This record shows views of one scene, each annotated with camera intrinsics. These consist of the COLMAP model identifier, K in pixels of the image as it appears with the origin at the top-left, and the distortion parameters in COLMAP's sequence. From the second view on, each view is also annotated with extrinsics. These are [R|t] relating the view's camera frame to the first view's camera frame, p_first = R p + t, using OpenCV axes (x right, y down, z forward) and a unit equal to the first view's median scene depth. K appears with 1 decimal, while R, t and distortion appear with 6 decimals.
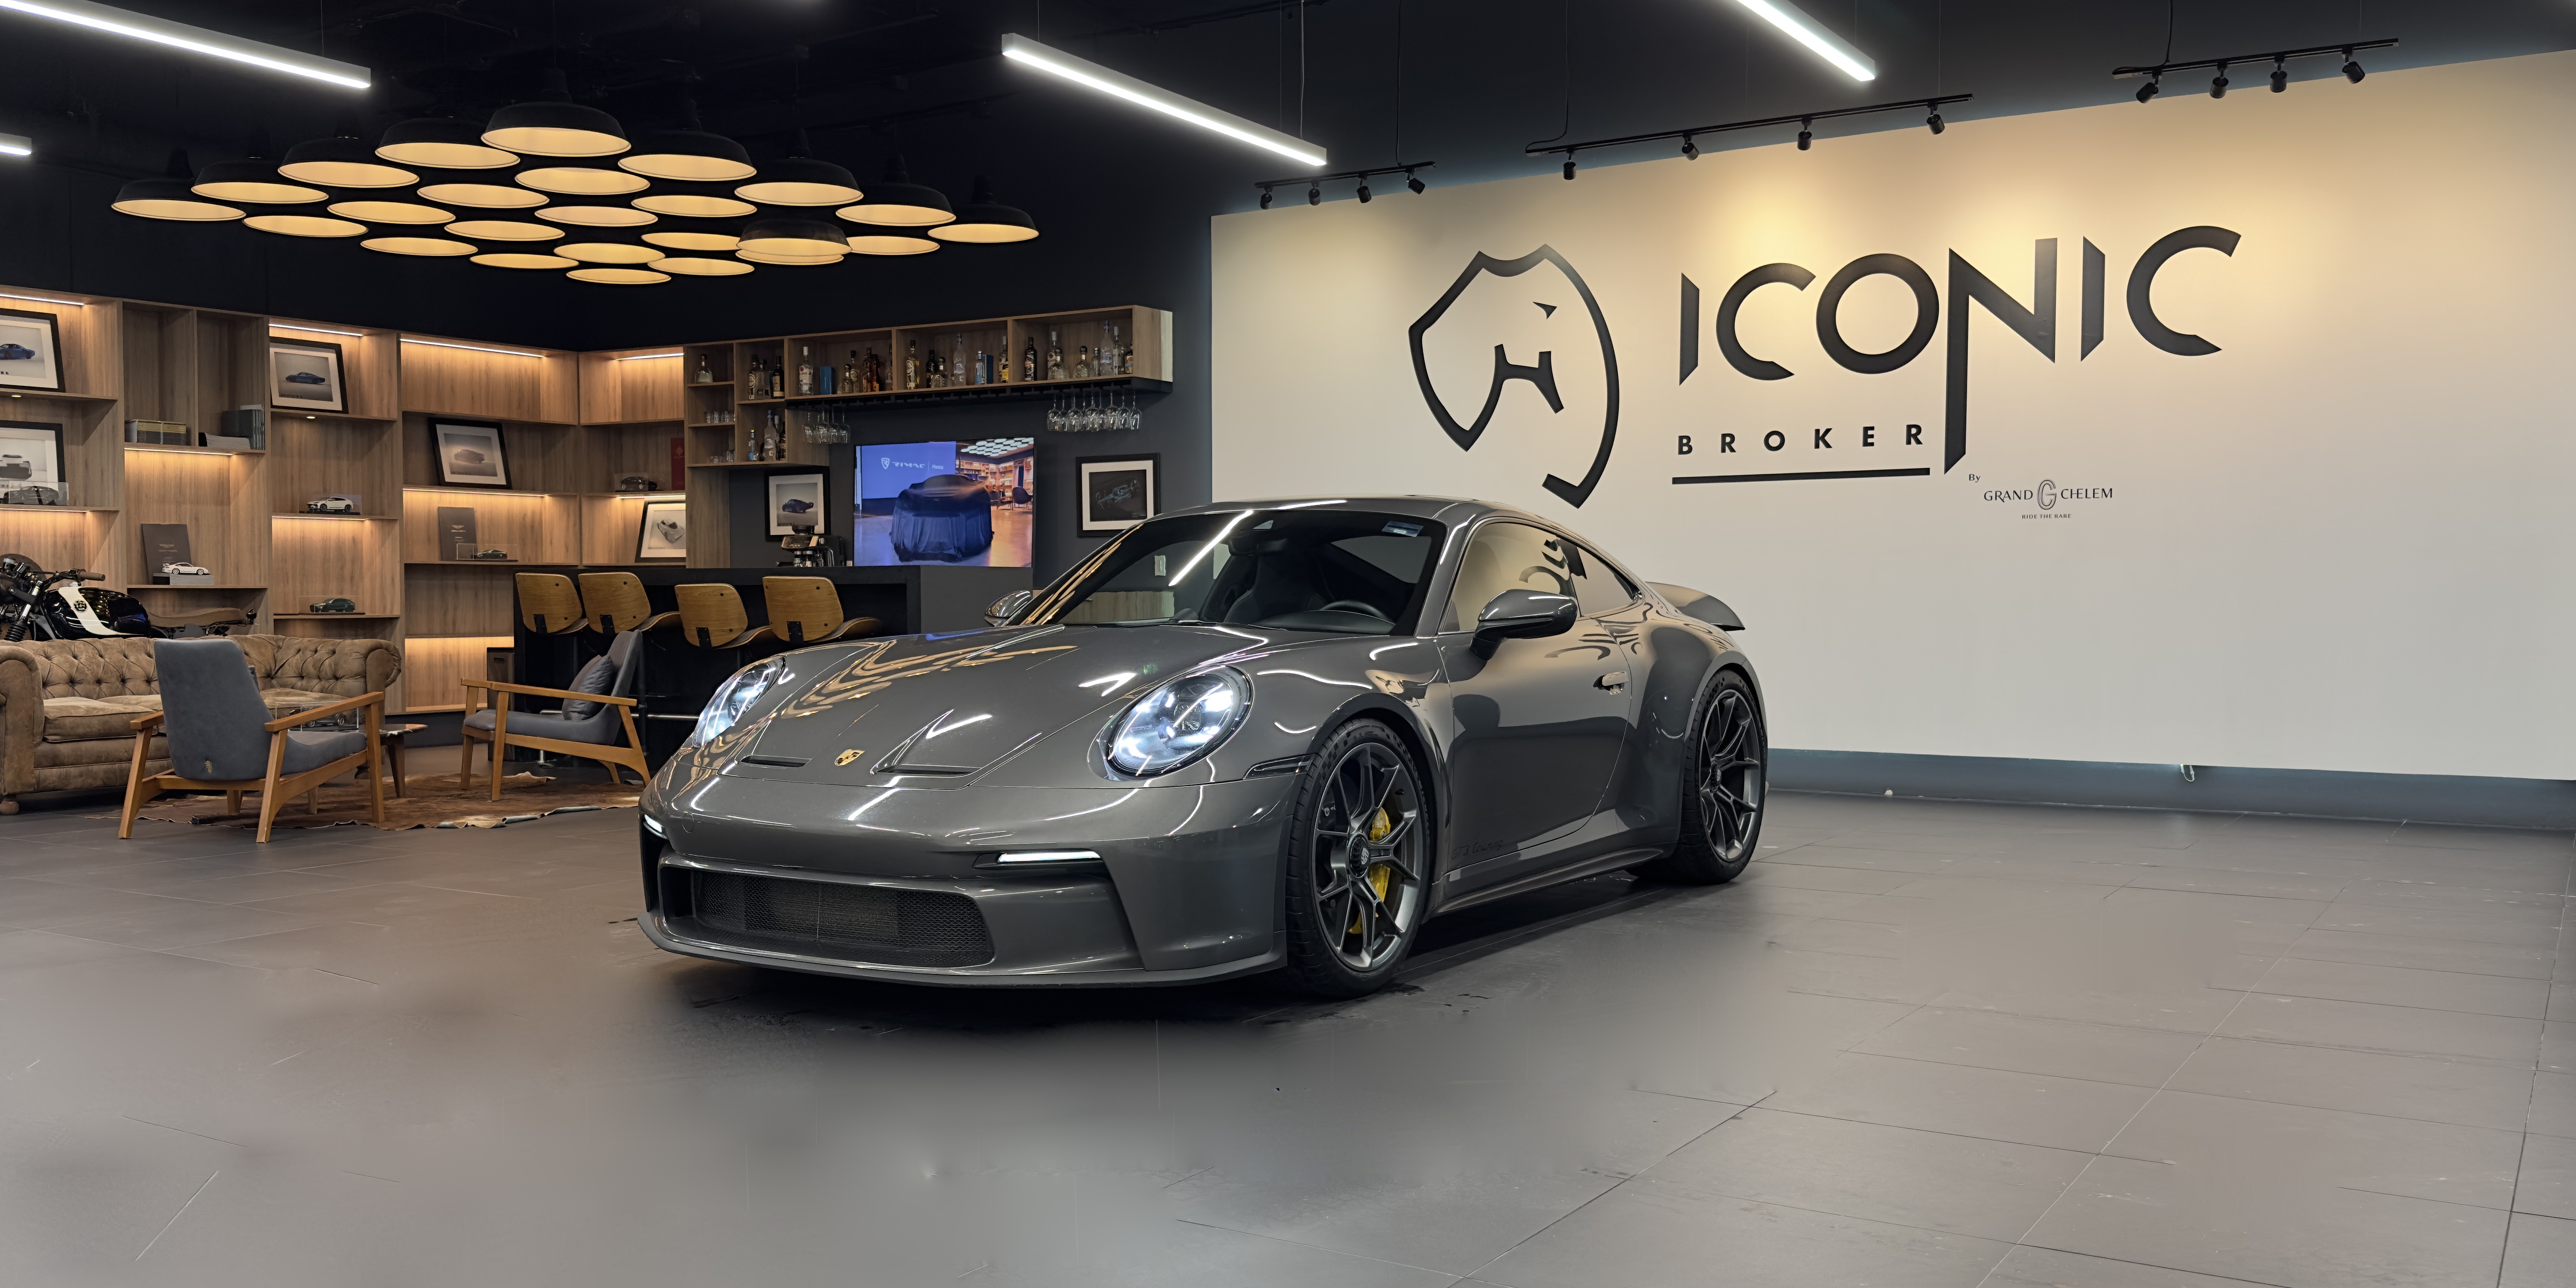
lens RADIAL K [[2305.5, 0, 1294.8], [0, 2305.5, 648.5], [0, 0, 1]] dist [0.089372, -0.099452]
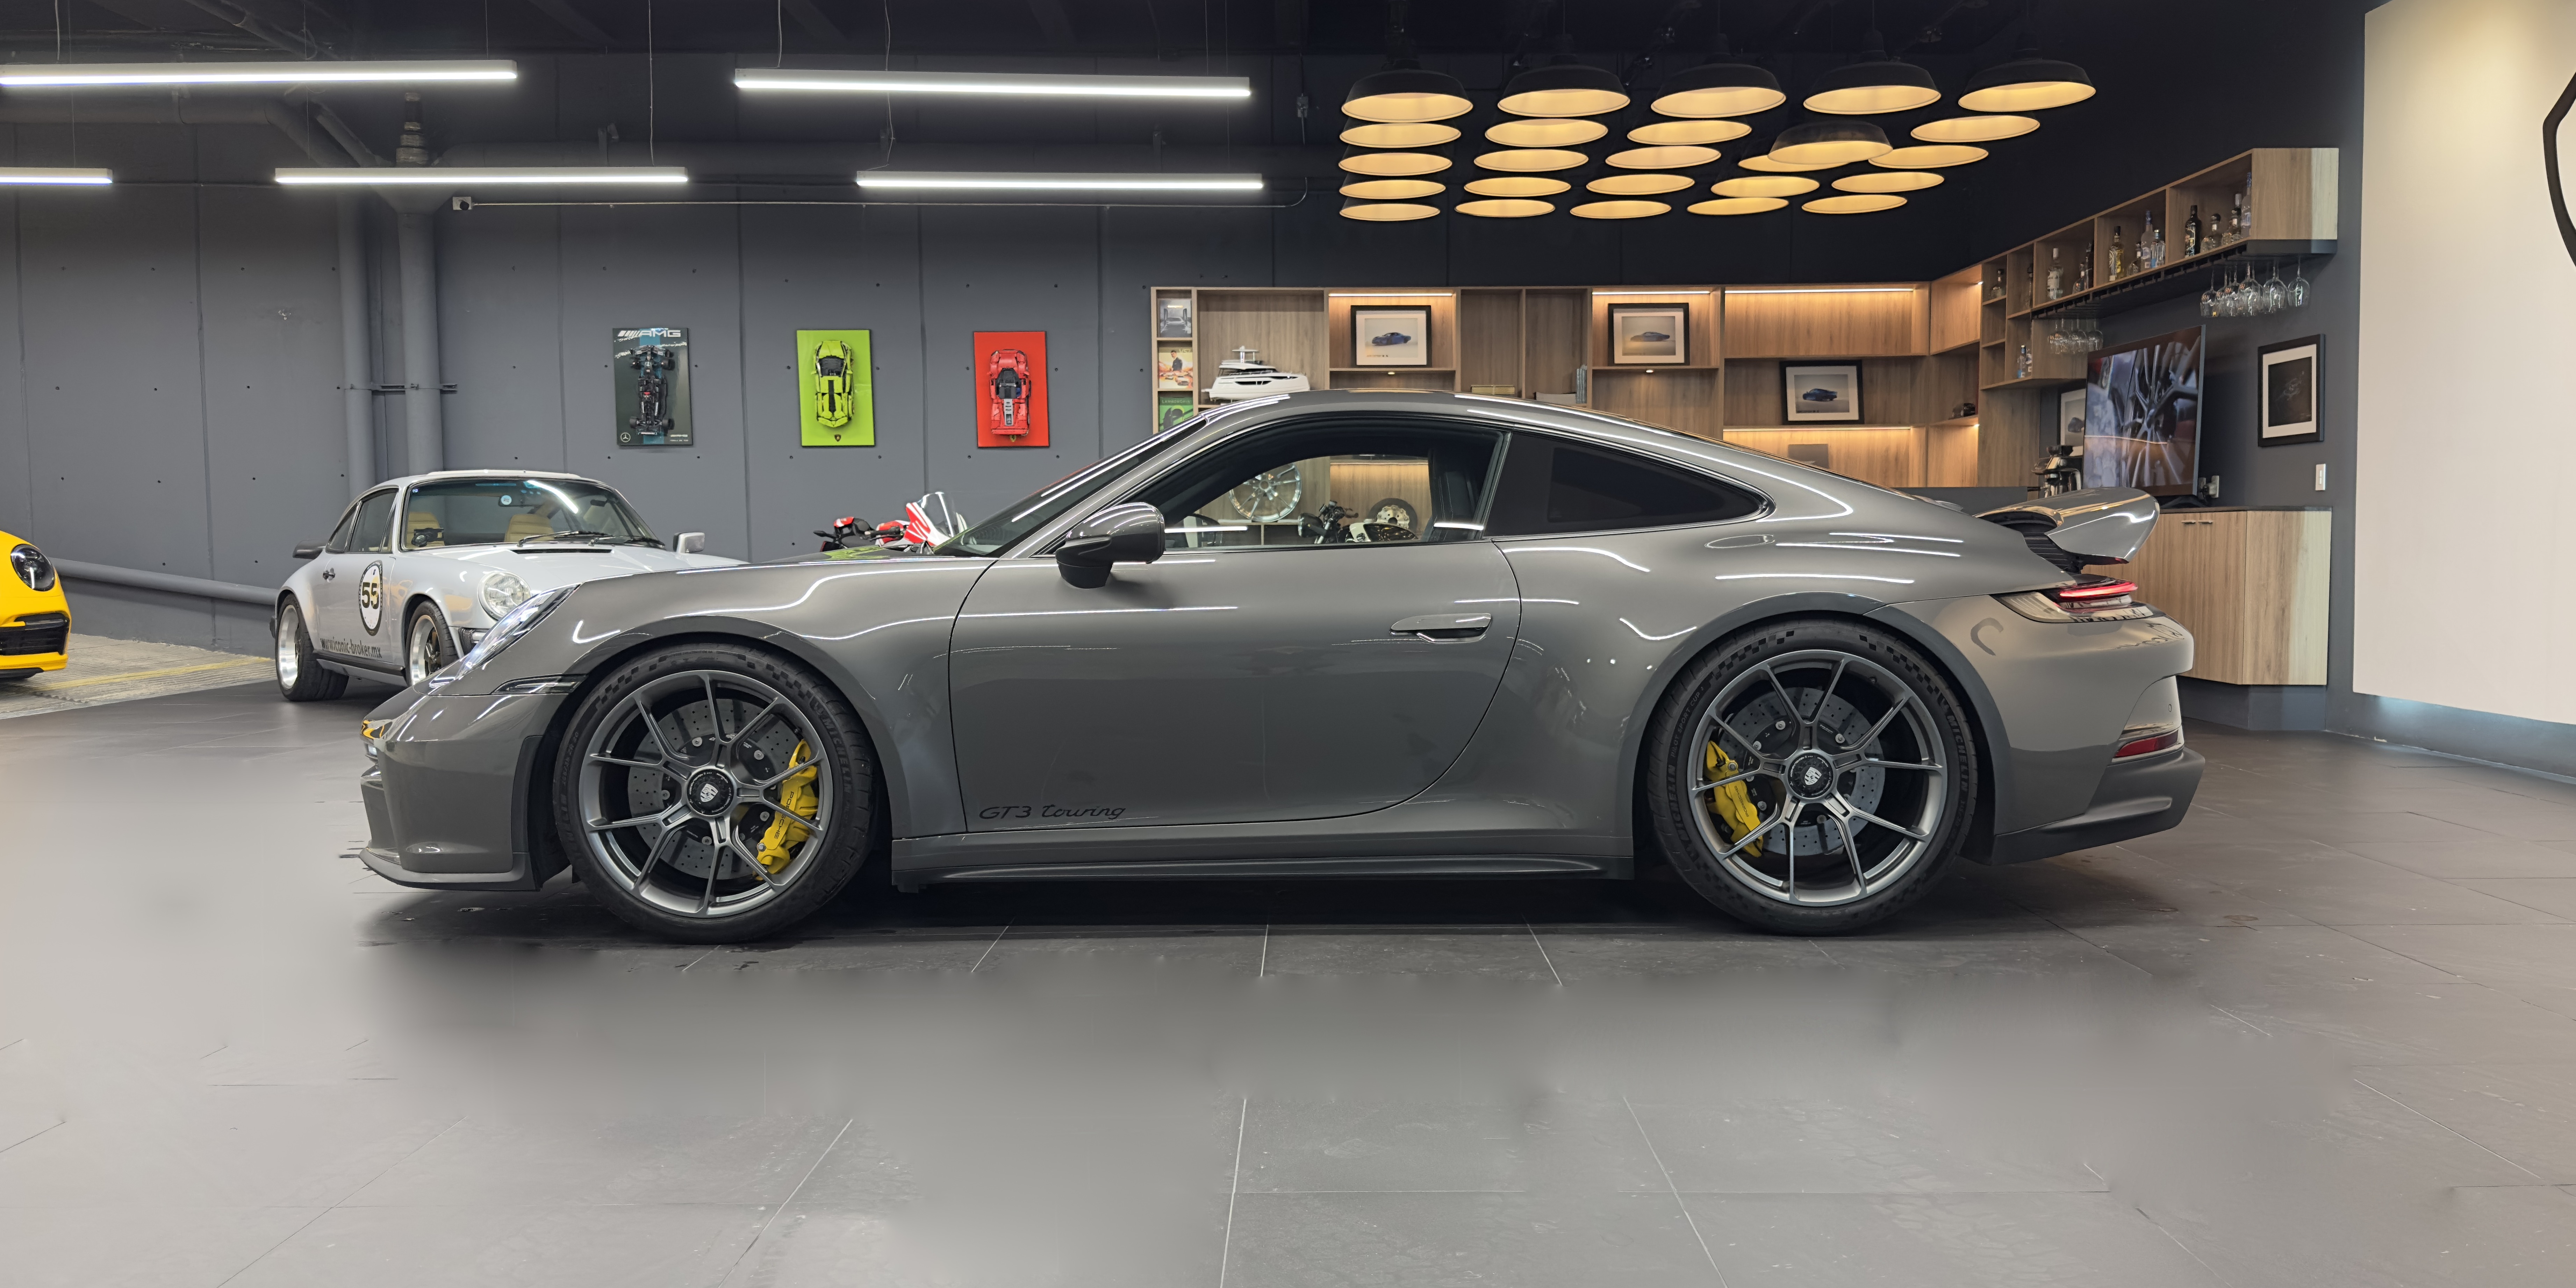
lens RADIAL K [[2089.2, 0, 1289.2], [0, 2089.2, 662.3], [0, 0, 1]] dist [0.102018, -0.142073]
pose [[0.523781, 0.046489, -0.850584, 0.409616], [-0.014227, 0.998848, 0.045831, -0.002000], [0.851734, -0.011904, 0.523839, 0.358140]]
